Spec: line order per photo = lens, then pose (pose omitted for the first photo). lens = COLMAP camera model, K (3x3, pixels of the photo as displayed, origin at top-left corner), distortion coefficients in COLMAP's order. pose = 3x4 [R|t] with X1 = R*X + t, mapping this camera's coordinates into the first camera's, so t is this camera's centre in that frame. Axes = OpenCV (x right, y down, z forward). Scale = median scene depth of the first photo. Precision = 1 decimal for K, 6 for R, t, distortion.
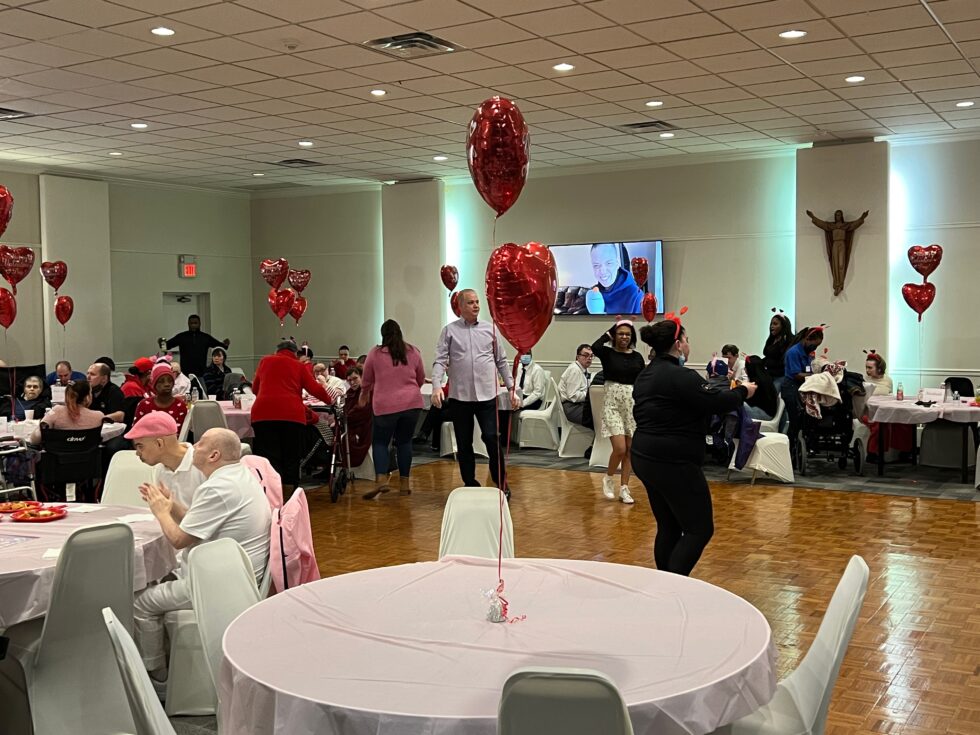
lens RADIAL K [[1051.7, 0, 505.3], [0, 1051.7, 357.4], [0, 0, 1]] dist [0.014949, 0.000000]
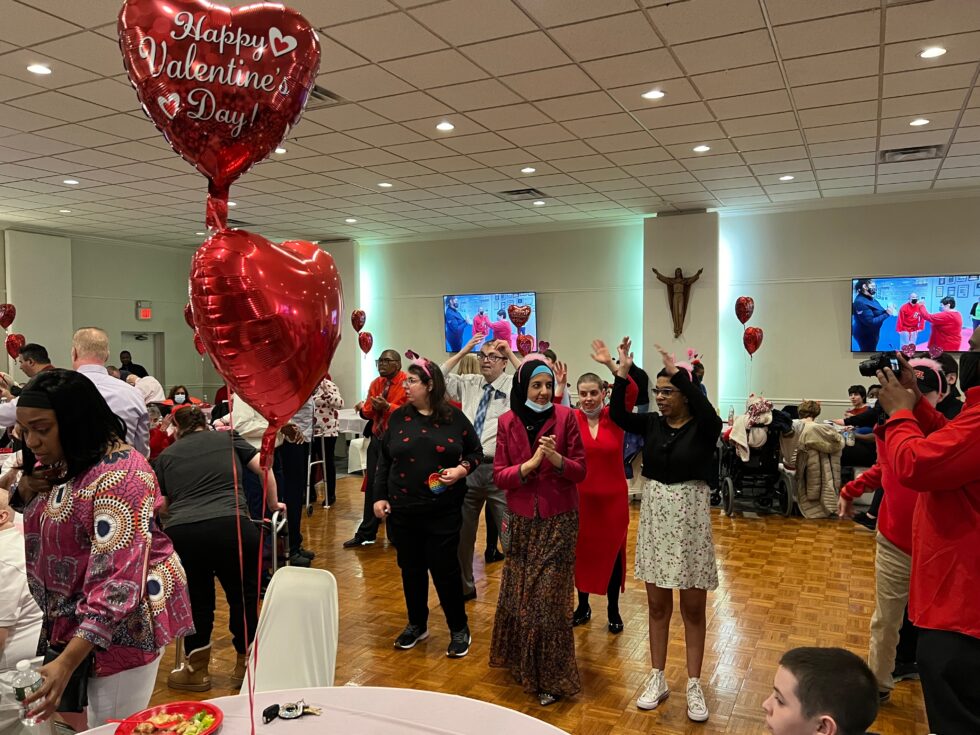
lens RADIAL K [[756.4, 0, 489.3], [0, 756.4, 368.5], [0, 0, 1]] dist [0.027024, -0.008210]
pose [[0.996271, 0.002084, 0.086252, 0.022414], [-0.000661, 0.999863, -0.016522, -0.008564], [-0.086275, 0.016403, 0.996136, 0.145657]]
